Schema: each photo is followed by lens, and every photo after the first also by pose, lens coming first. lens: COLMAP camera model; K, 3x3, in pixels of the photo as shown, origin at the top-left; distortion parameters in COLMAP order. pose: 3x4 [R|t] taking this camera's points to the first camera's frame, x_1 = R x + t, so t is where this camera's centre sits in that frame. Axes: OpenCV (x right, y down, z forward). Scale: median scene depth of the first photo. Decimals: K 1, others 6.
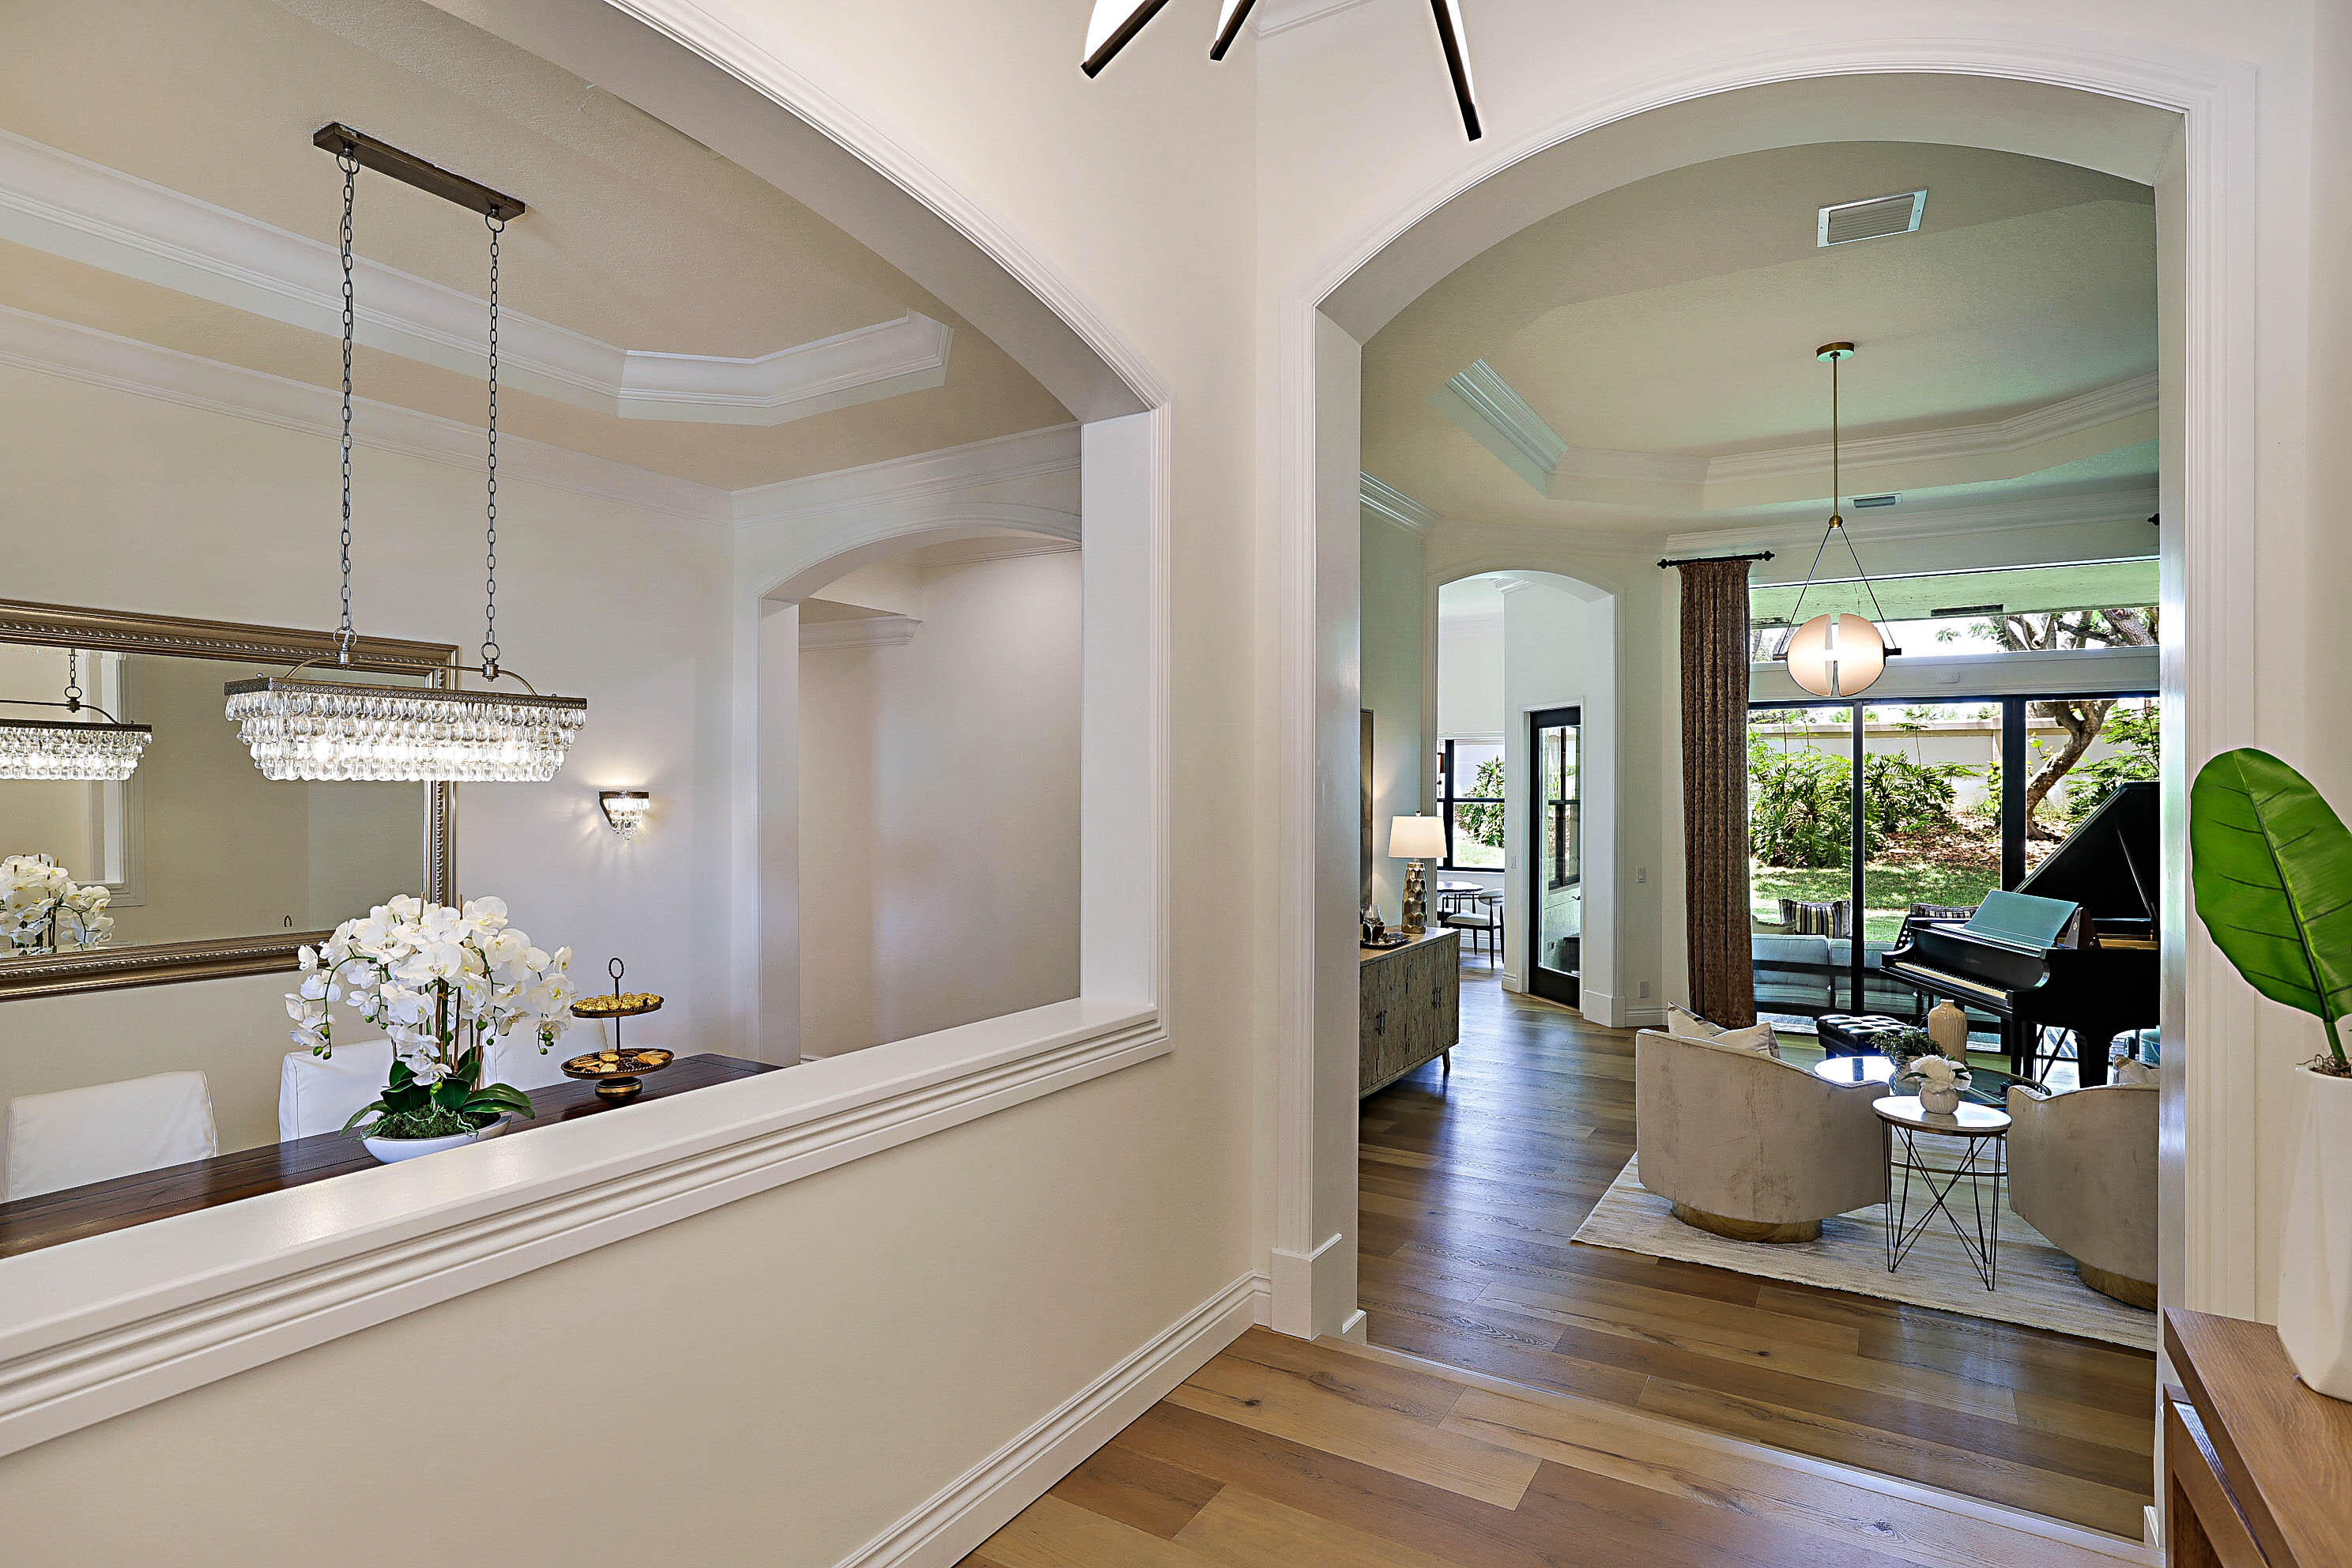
lens RADIAL K [[1225.5, 0, 1176.0], [0, 1225.5, 784.0], [0, 0, 1]] dist [-0.013915, 0.001664]
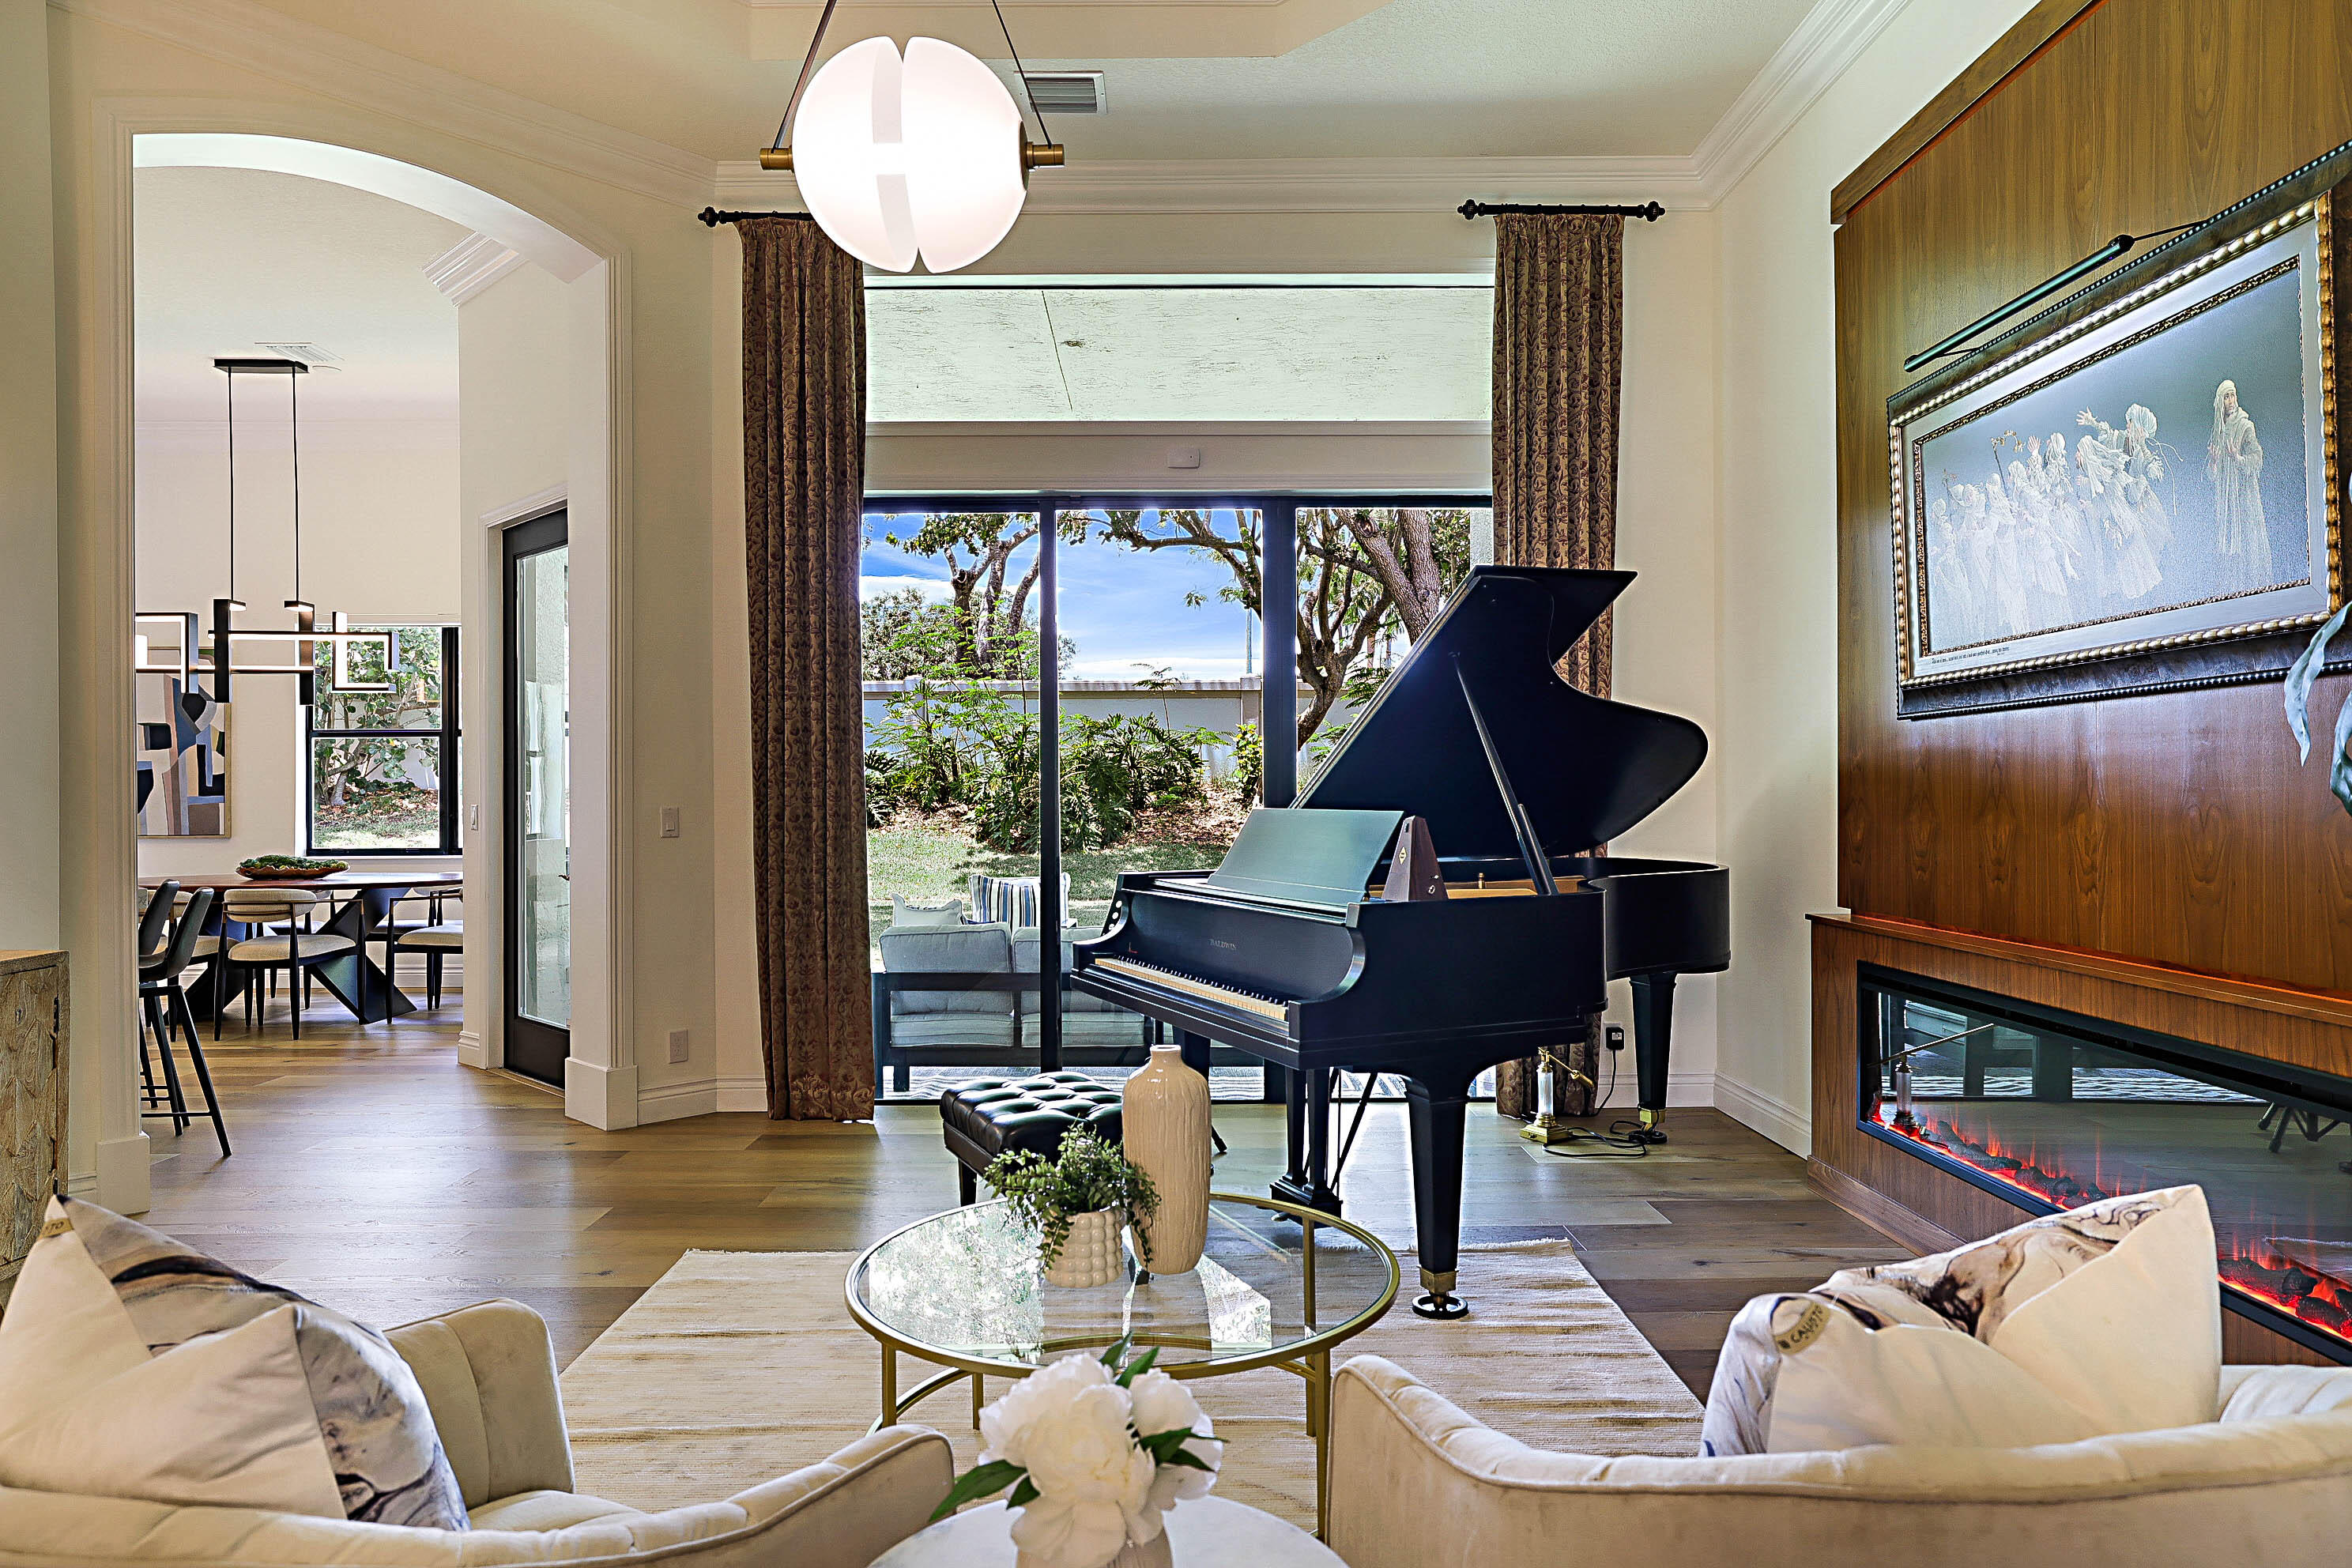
lens RADIAL K [[1394.1, 0, 1176.0], [0, 1394.1, 784.0], [0, 0, 1]] dist [0.003502, 0.001638]
pose [[0.854042, -0.004055, 0.520188, 0.382540], [0.006622, 0.999973, -0.003077, 0.090935], [-0.520161, 0.006073, 0.854046, 0.585158]]
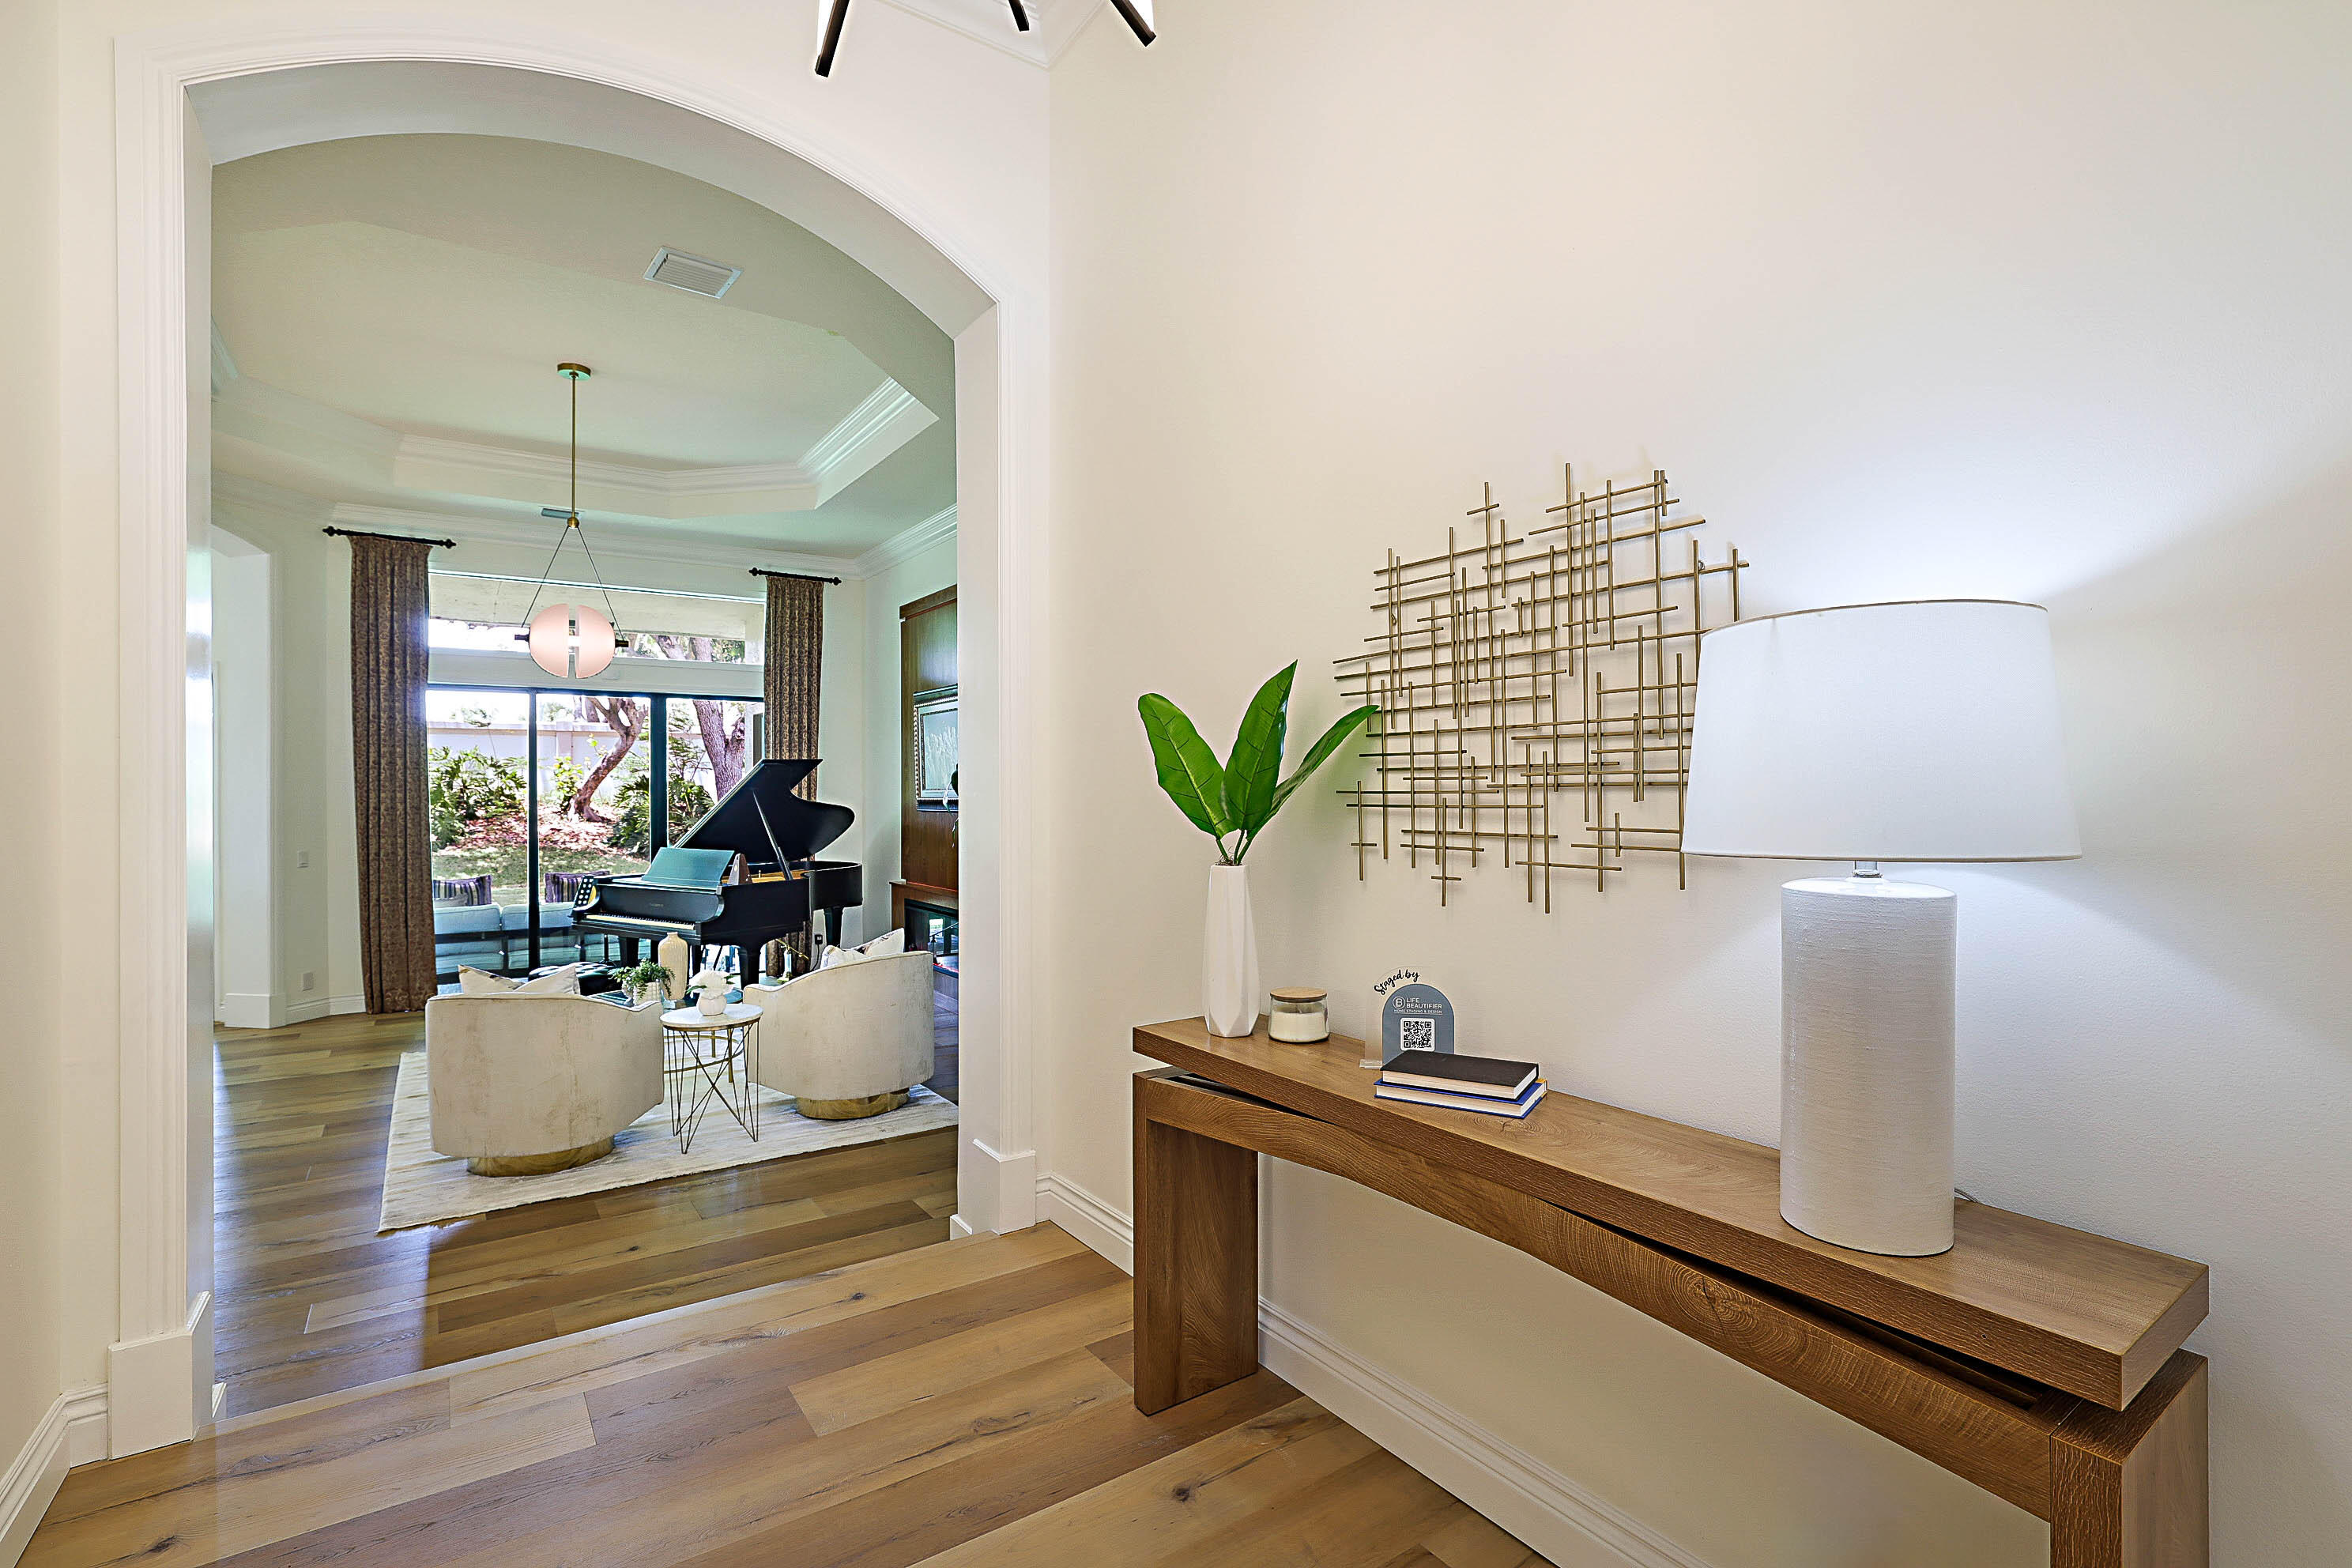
lens RADIAL K [[1082.1, 0, 1176.0], [0, 1082.1, 784.0], [0, 0, 1]] dist [-0.038191, 0.015593]
pose [[0.404123, -0.002884, 0.914700, -0.135747], [0.003051, 0.999994, 0.001805, 0.025688], [-0.914700, 0.002061, 0.404129, 0.093659]]
